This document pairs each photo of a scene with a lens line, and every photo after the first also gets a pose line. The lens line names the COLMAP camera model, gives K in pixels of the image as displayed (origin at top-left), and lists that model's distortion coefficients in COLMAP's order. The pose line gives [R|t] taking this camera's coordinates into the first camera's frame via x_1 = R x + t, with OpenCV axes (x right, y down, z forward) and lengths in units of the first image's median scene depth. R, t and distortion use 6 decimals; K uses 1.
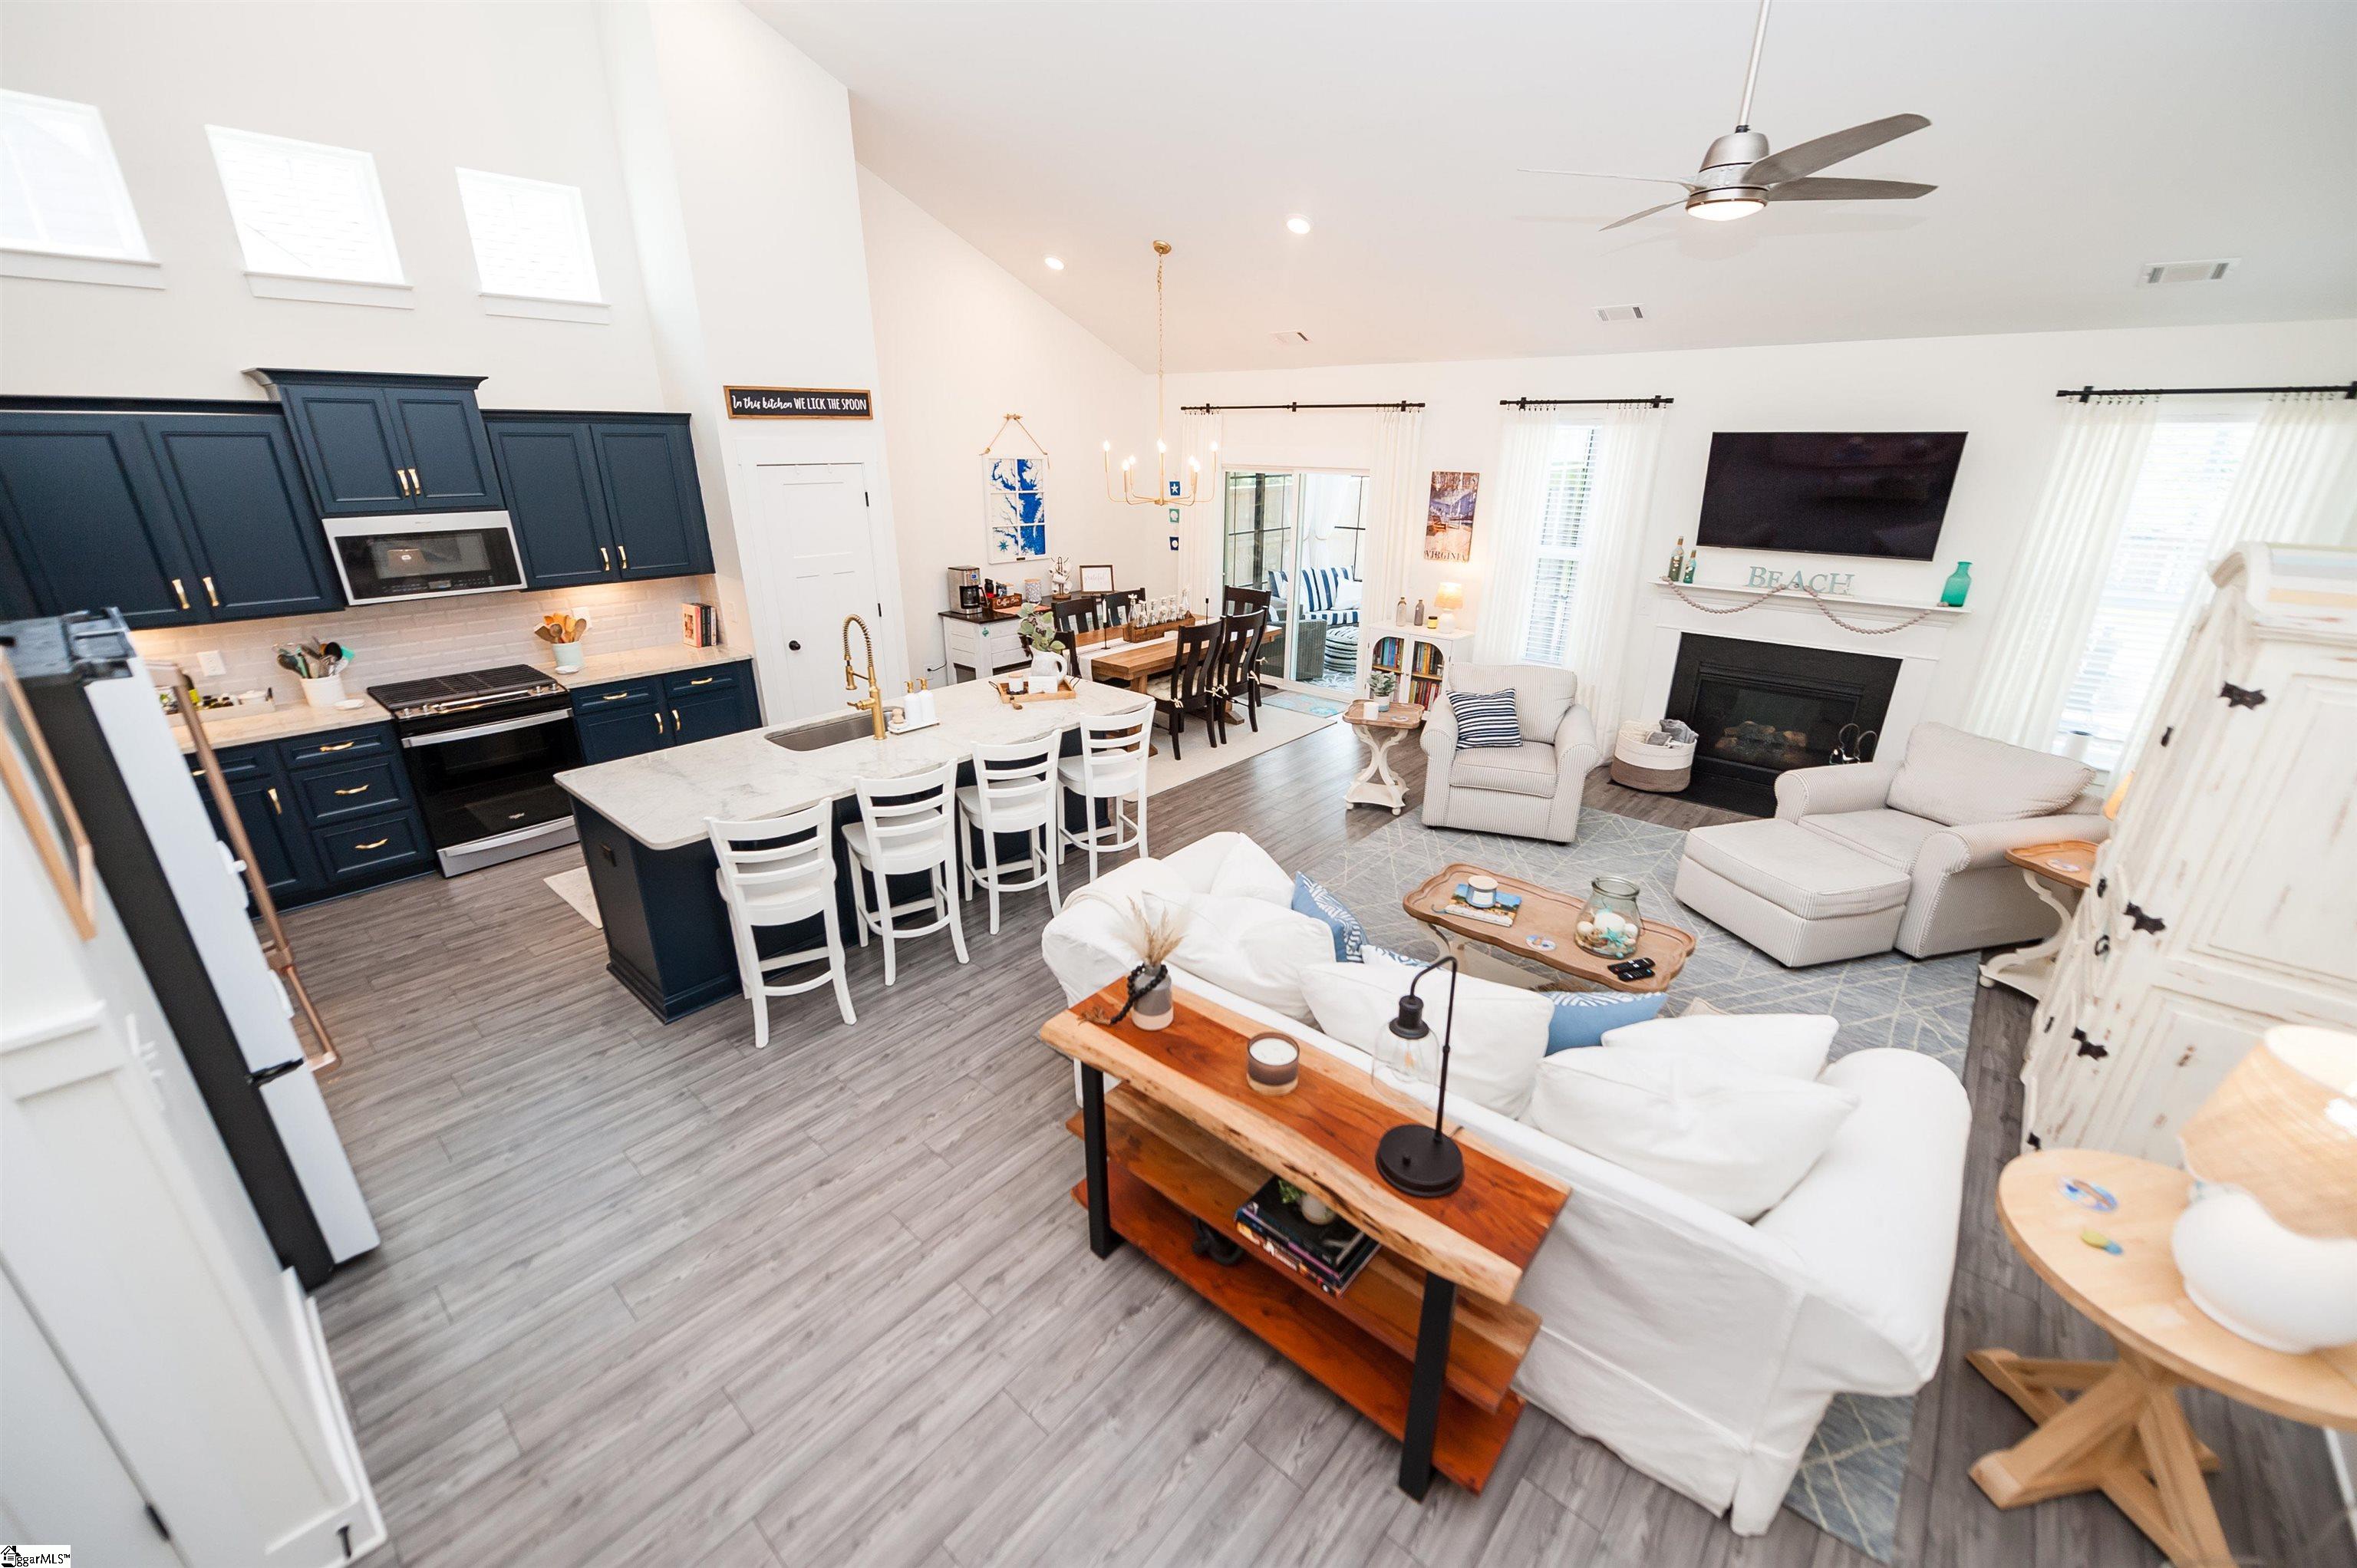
lens RADIAL K [[920.3, 0, 1185.3], [0, 920.3, 792.2], [0, 0, 1]] dist [0.017145, -0.006235]
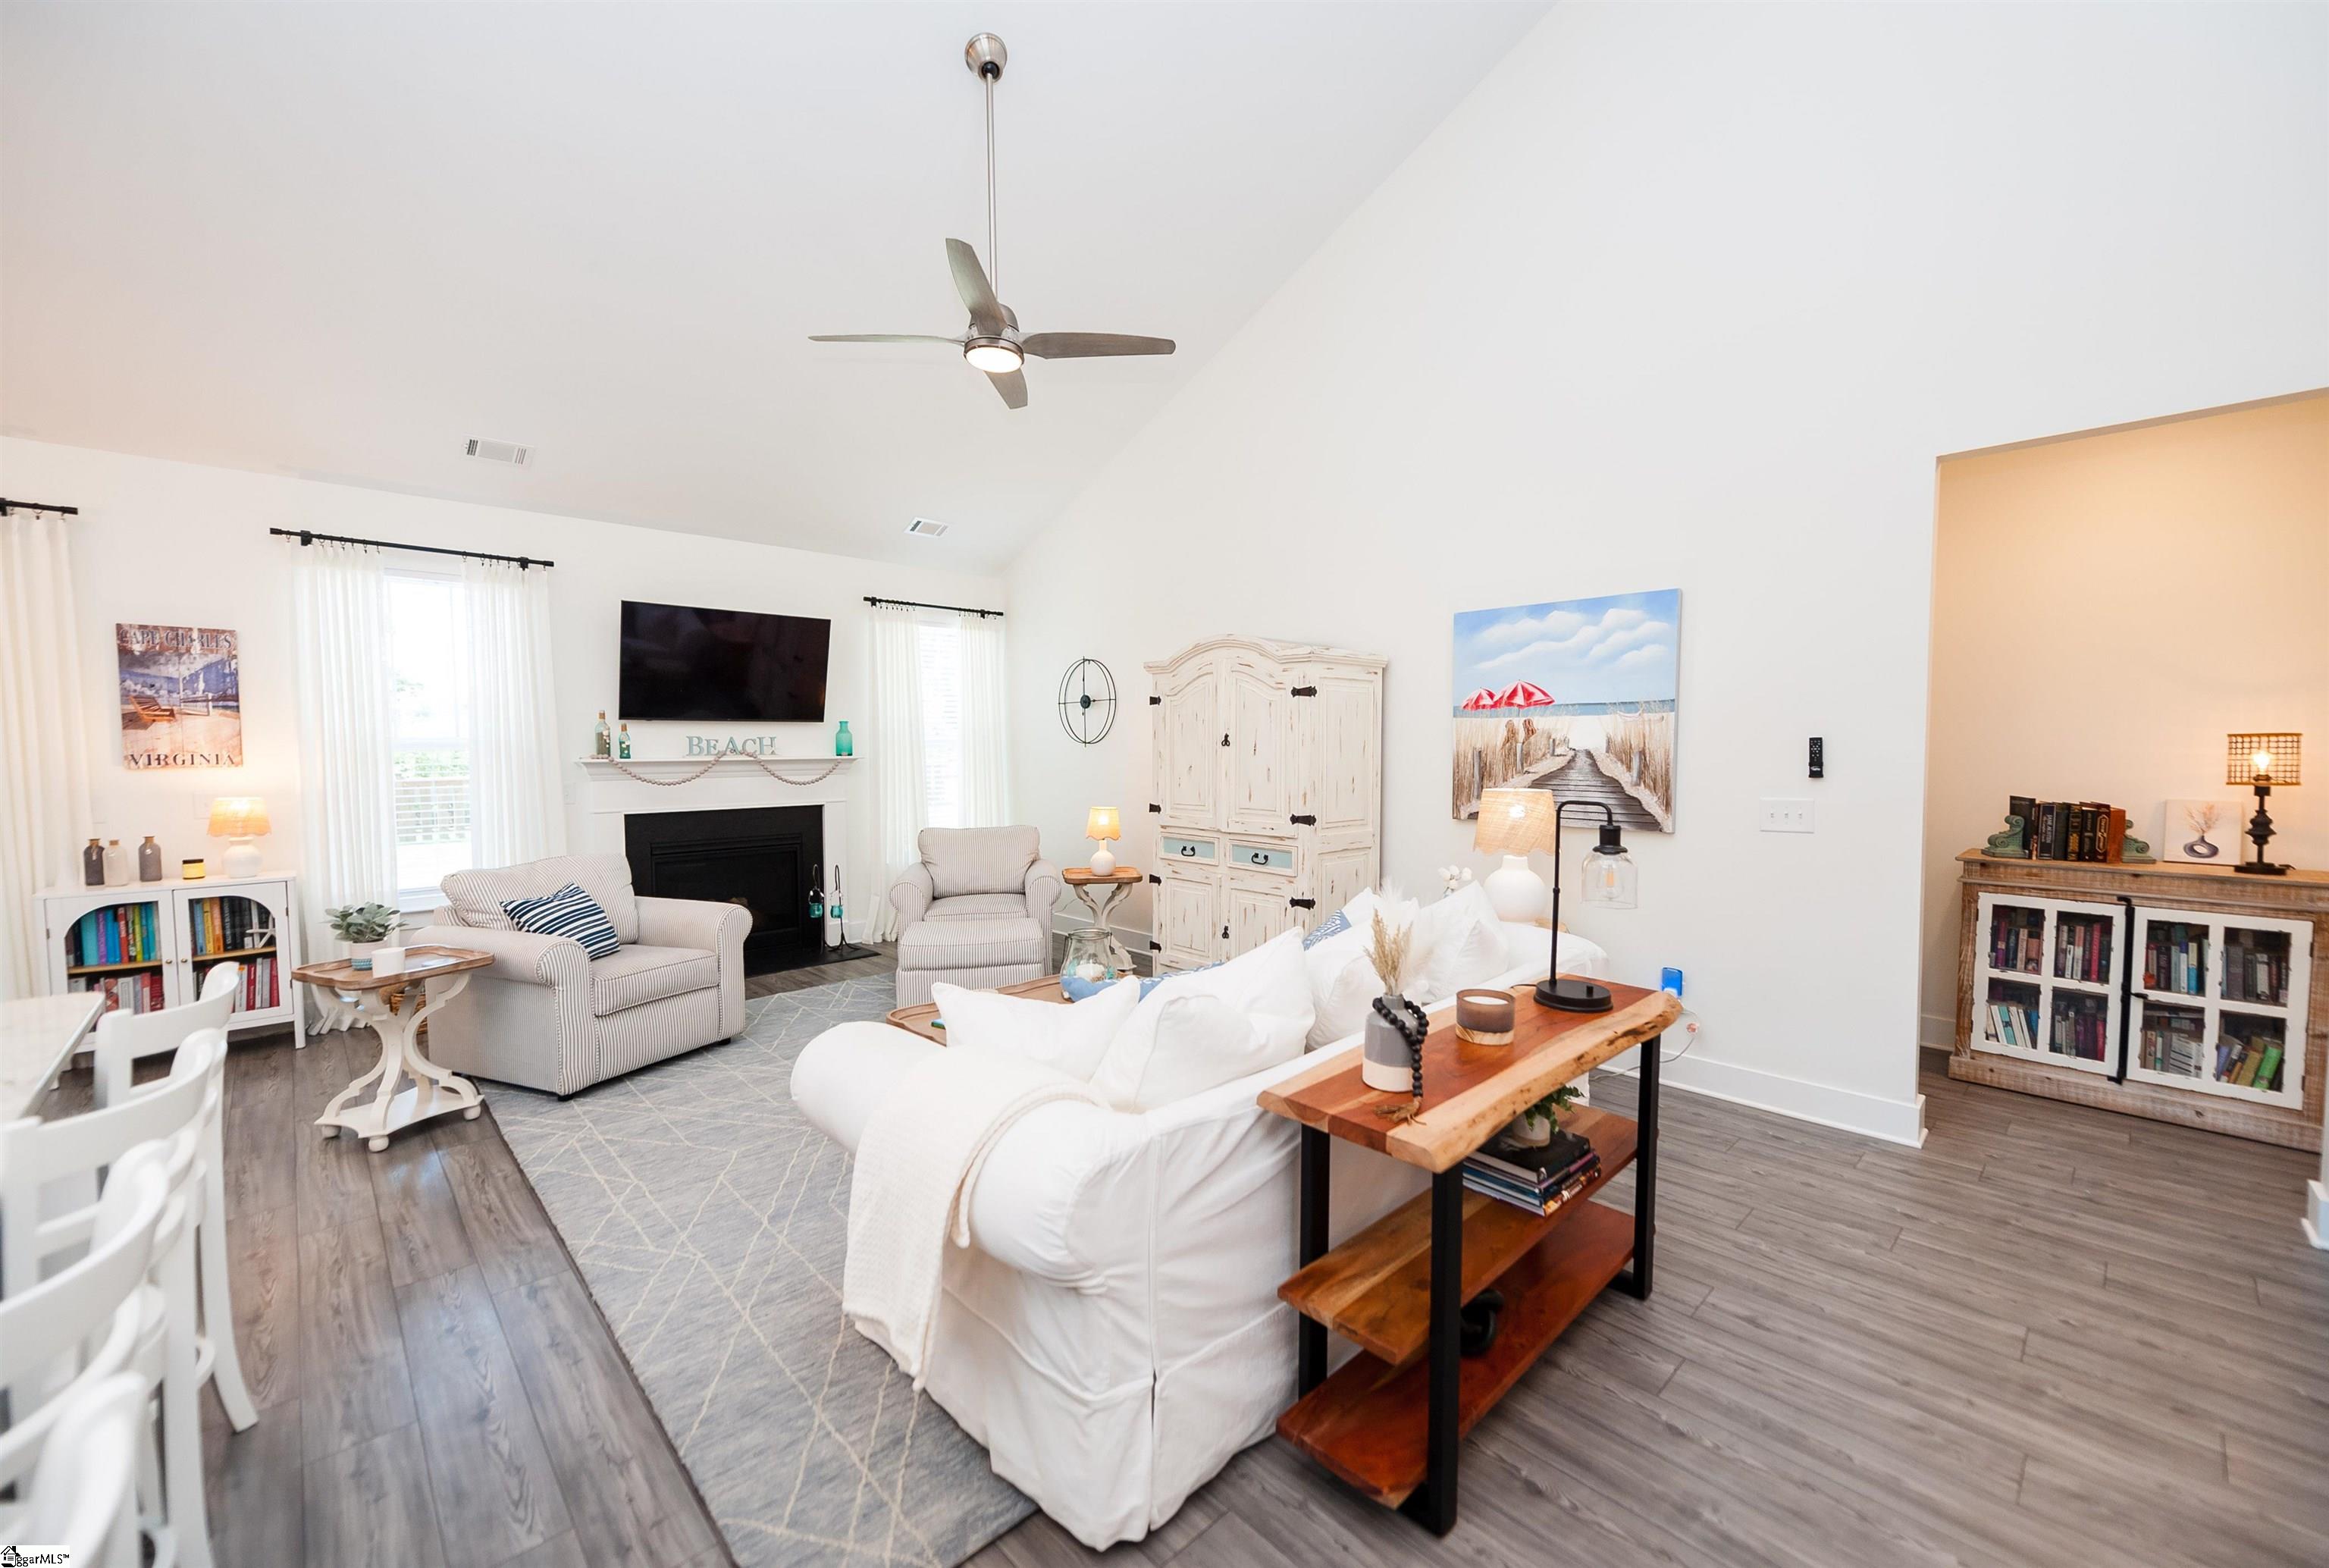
lens RADIAL K [[926.7, 0, 1183.3], [0, 926.7, 791.2], [0, 0, 1]] dist [0.017040, -0.006350]
pose [[0.087620, -0.057958, 0.994466, -0.270129], [0.365287, 0.930634, 0.022053, -0.015113], [-0.926762, 0.361333, 0.102714, 0.352402]]
